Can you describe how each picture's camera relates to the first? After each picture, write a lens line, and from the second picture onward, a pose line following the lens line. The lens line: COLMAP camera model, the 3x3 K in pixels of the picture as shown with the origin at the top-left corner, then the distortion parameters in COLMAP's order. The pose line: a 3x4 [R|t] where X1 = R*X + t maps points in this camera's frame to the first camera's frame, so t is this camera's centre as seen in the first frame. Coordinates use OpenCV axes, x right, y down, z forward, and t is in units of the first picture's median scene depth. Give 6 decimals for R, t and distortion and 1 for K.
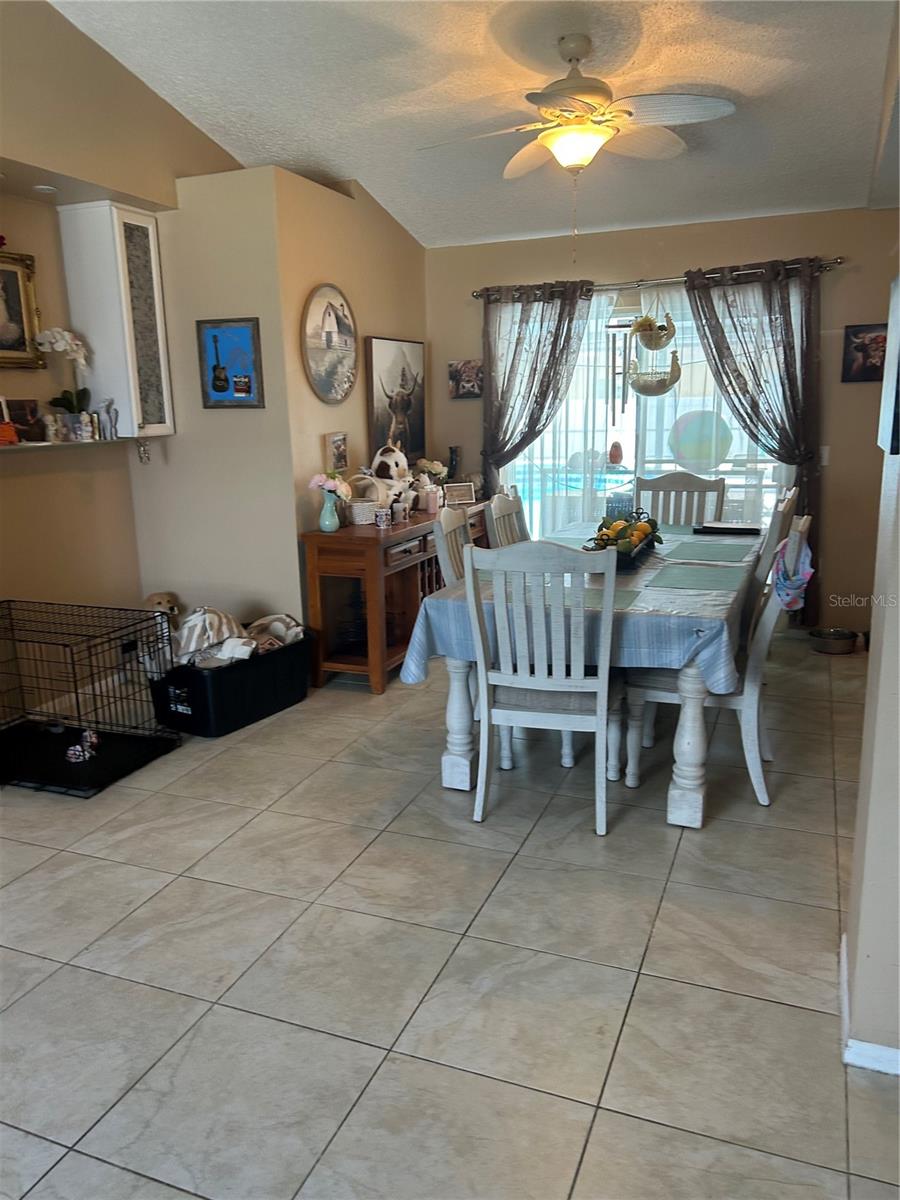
lens RADIAL K [[887.6, 0, 451.4], [0, 887.6, 589.6], [0, 0, 1]] dist [0.069162, -0.076439]
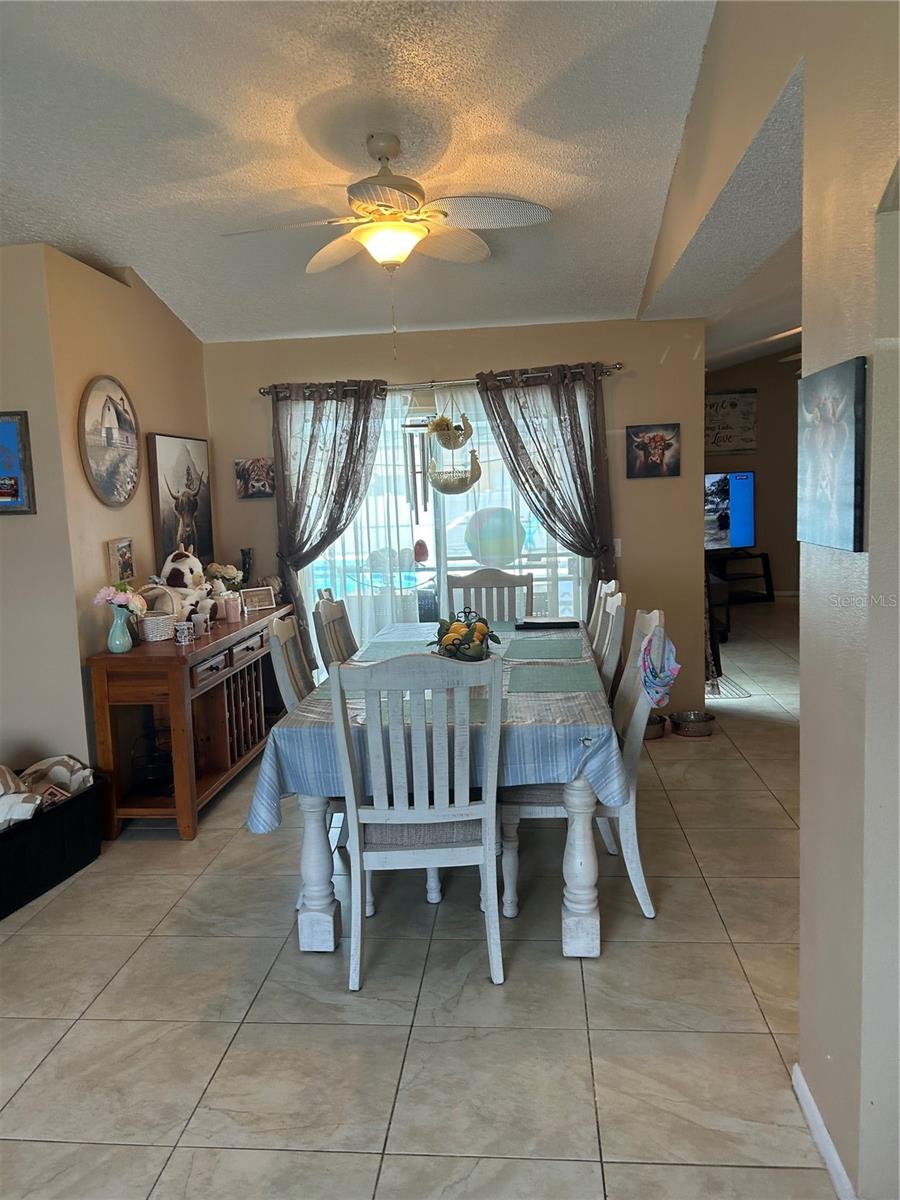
lens RADIAL K [[887.6, 0, 444.8], [0, 887.6, 587.4], [0, 0, 1]] dist [0.069162, -0.076439]
pose [[0.960364, -0.045472, 0.275015, -0.082654], [0.075098, 0.992332, -0.098166, -0.022727], [-0.268443, 0.114928, 0.956415, 0.093862]]
